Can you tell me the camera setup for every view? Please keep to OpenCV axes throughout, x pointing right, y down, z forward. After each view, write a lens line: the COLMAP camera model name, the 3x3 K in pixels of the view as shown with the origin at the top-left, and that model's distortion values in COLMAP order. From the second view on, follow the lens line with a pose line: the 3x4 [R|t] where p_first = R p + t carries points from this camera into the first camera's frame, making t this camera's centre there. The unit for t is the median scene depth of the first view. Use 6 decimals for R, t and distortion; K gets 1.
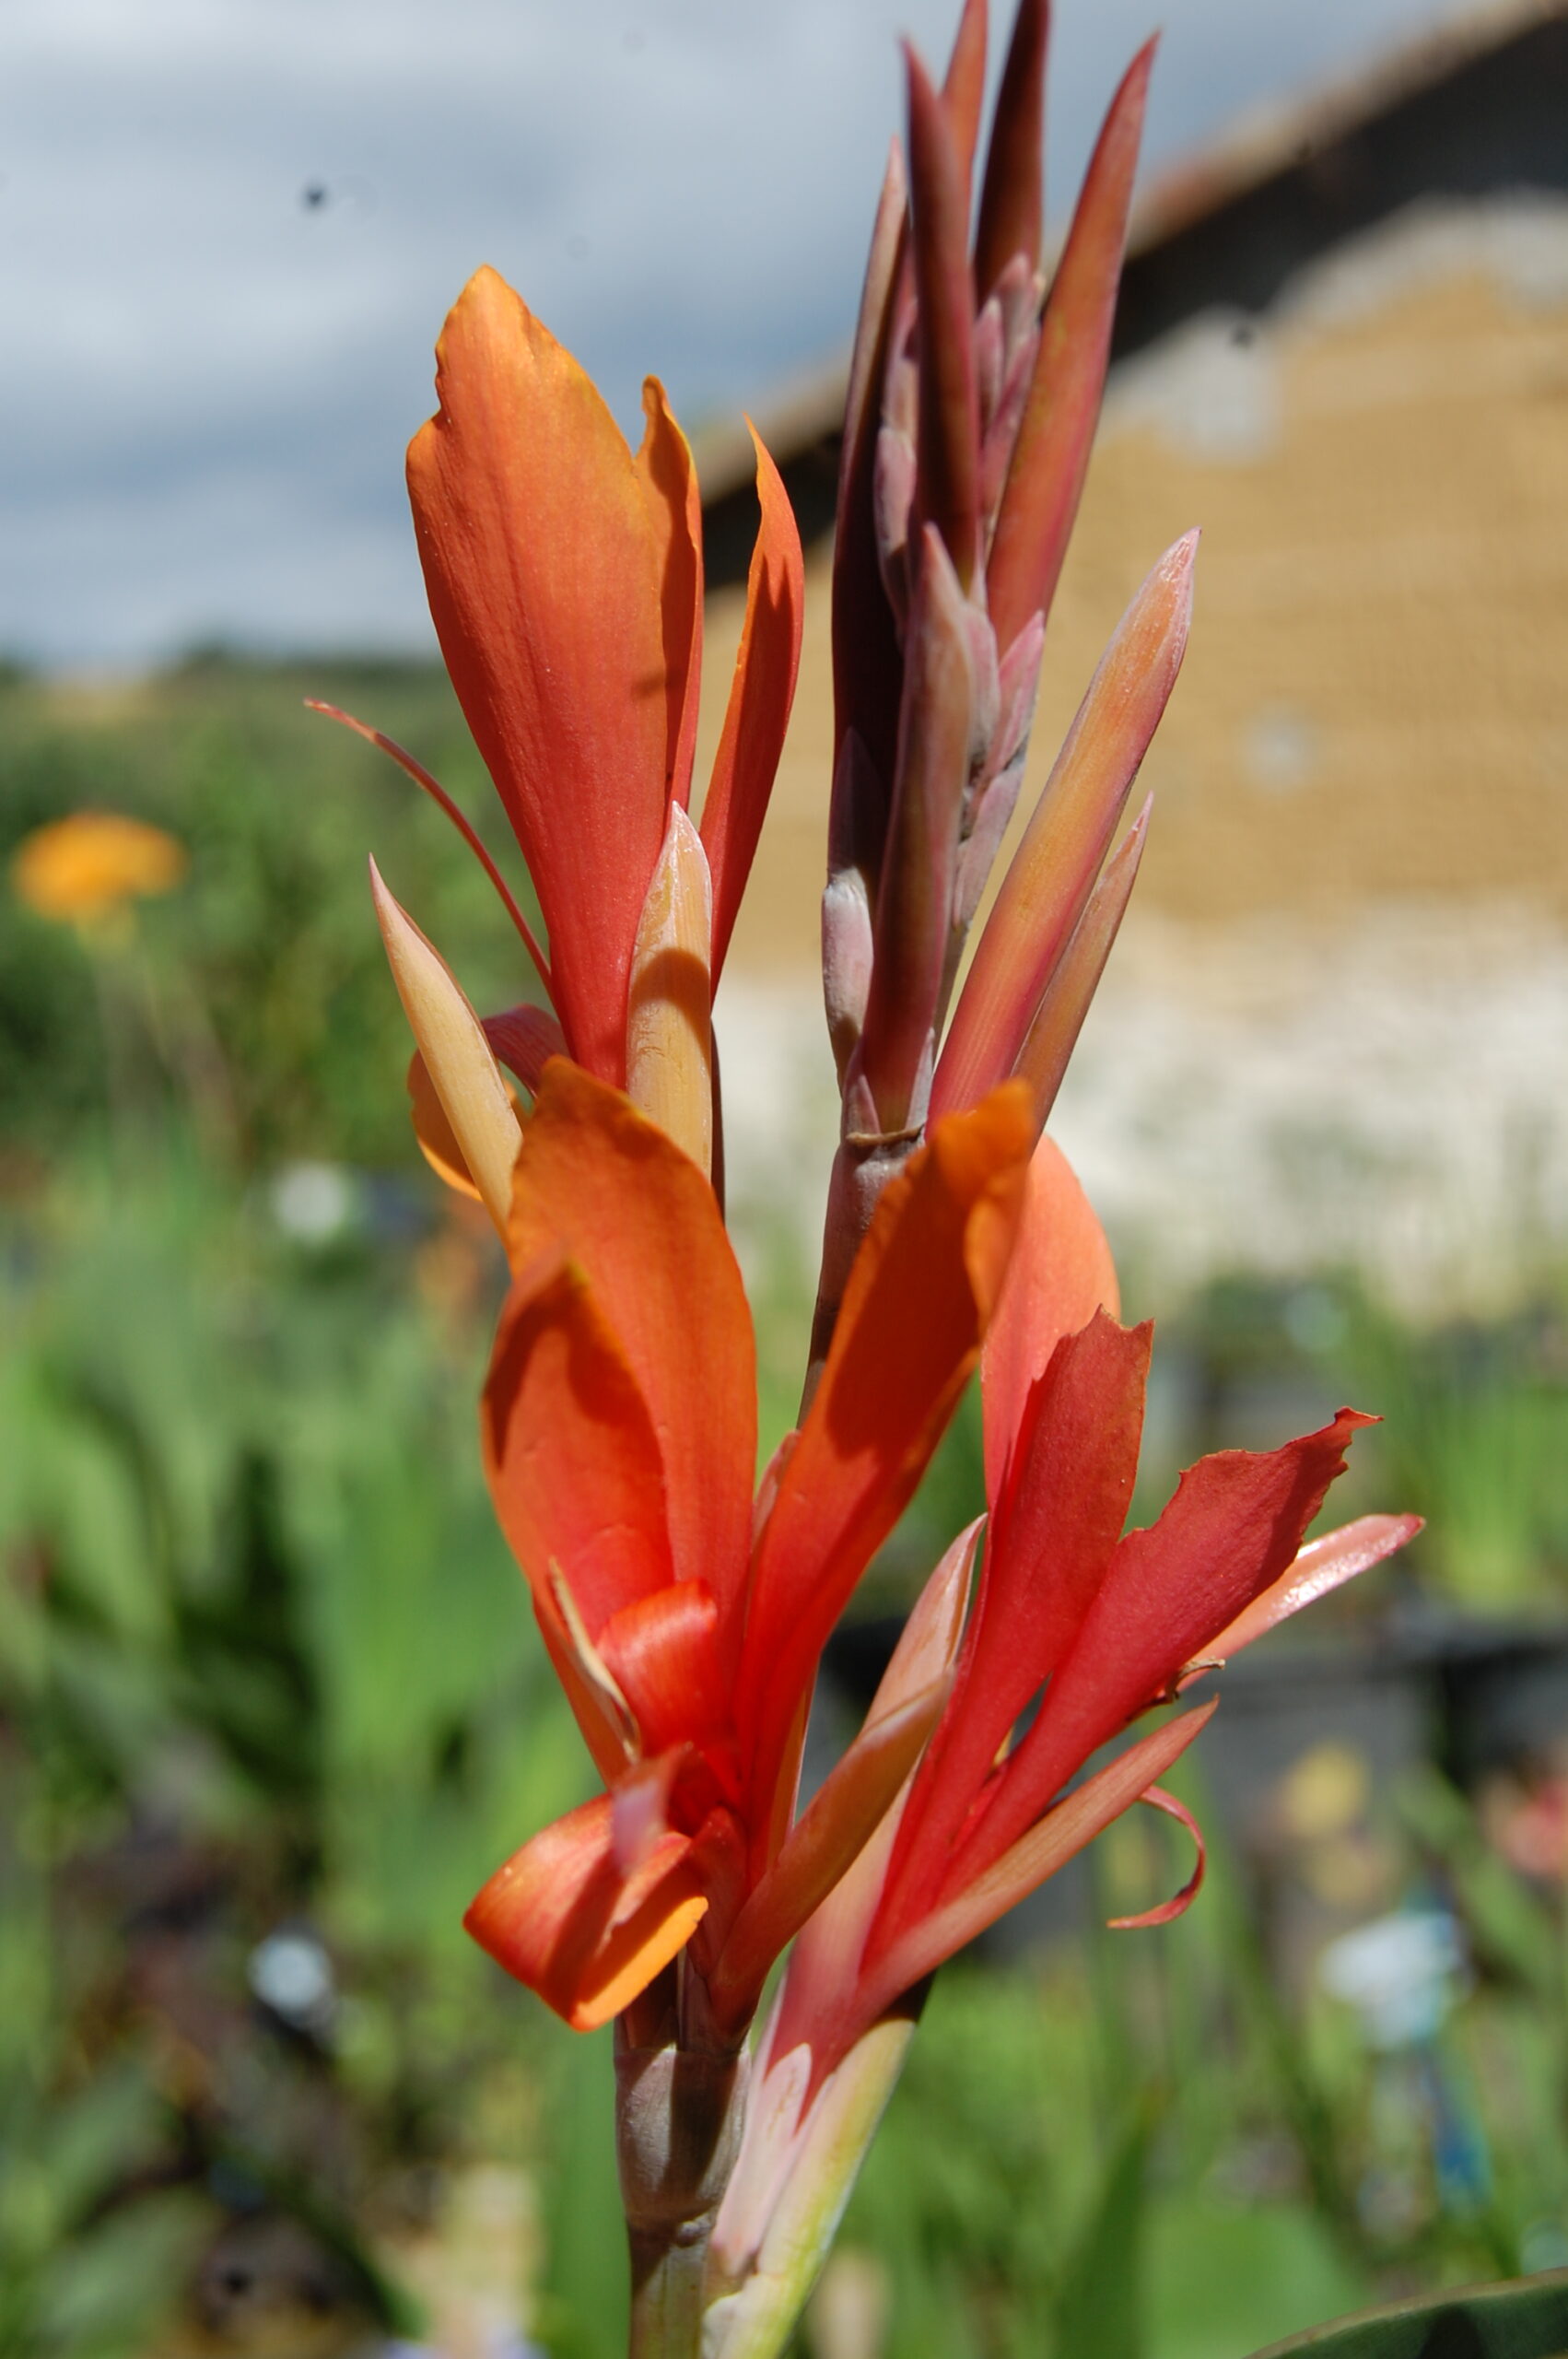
lens RADIAL K [[3501.1, 0, 784.0], [0, 3501.1, 1179.5], [0, 0, 1]] dist [-0.004124, -0.108384]
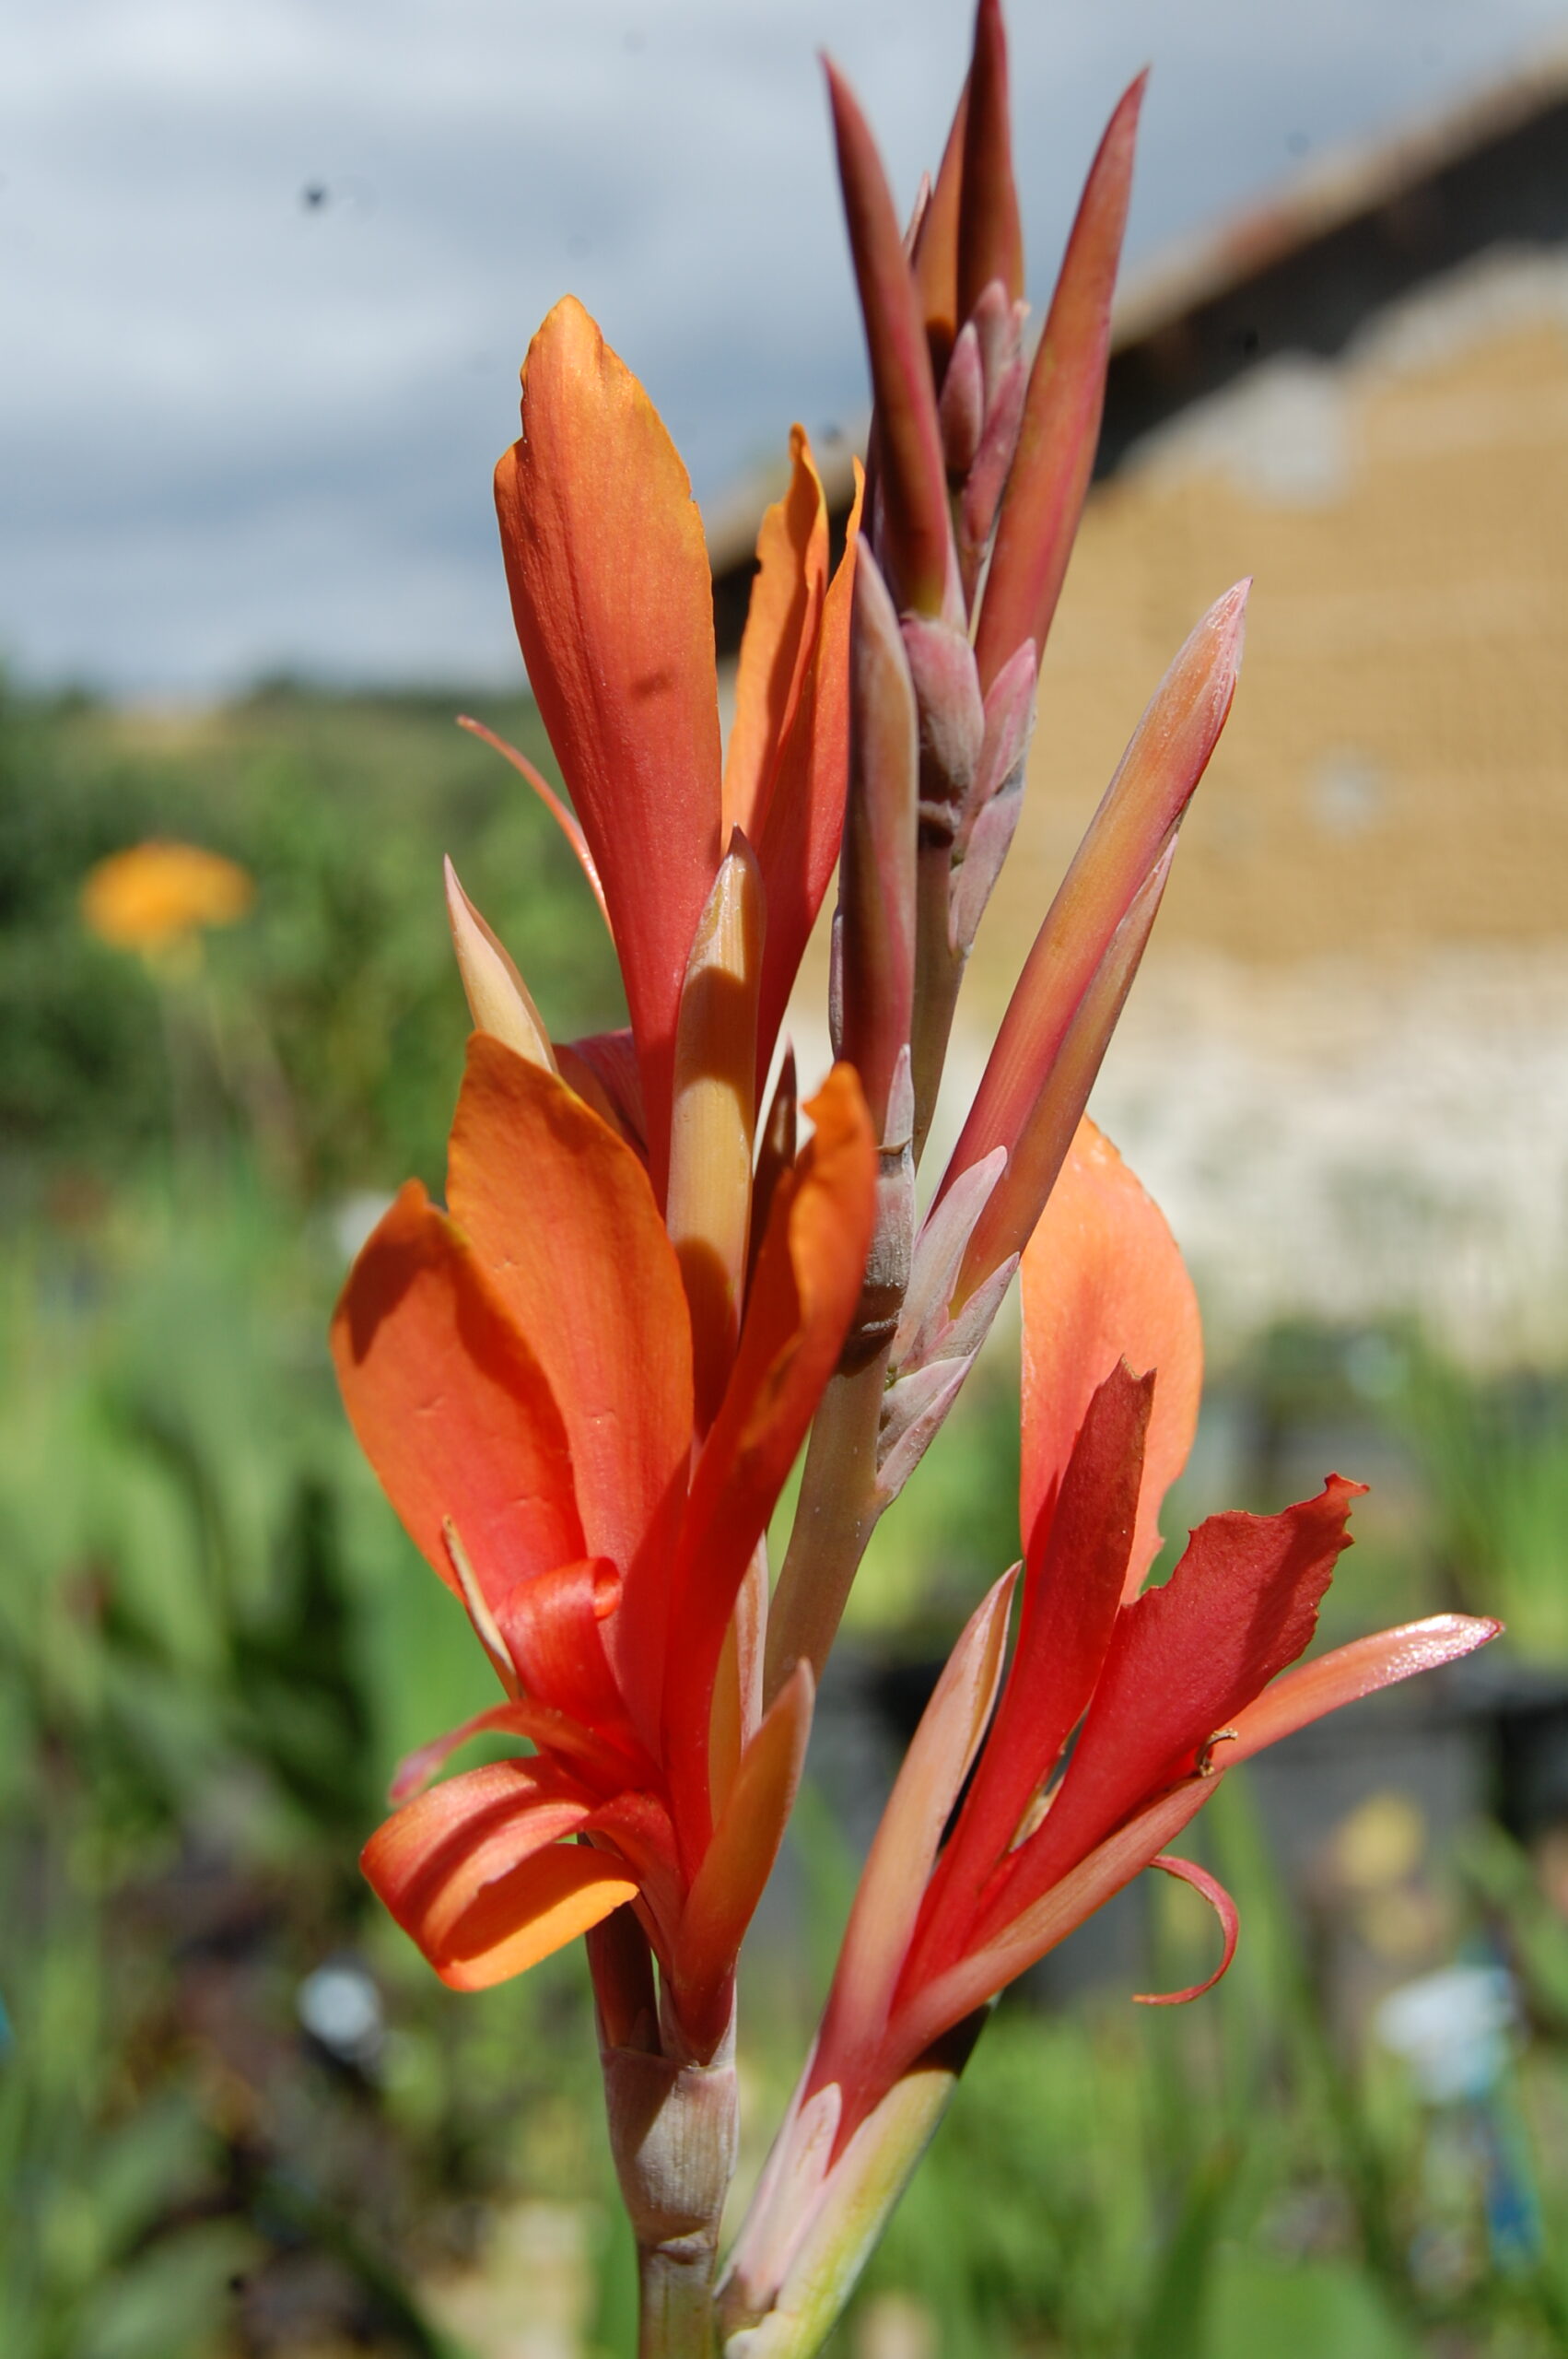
lens RADIAL K [[3501.1, 0, 784.0], [0, 3501.1, 1179.5], [0, 0, 1]] dist [-0.004124, -0.108384]
pose [[0.973850, 0.079683, -0.212762, 0.217125], [-0.090369, 0.995065, -0.040965, 0.038218], [0.208448, 0.059121, 0.976245, 0.007123]]
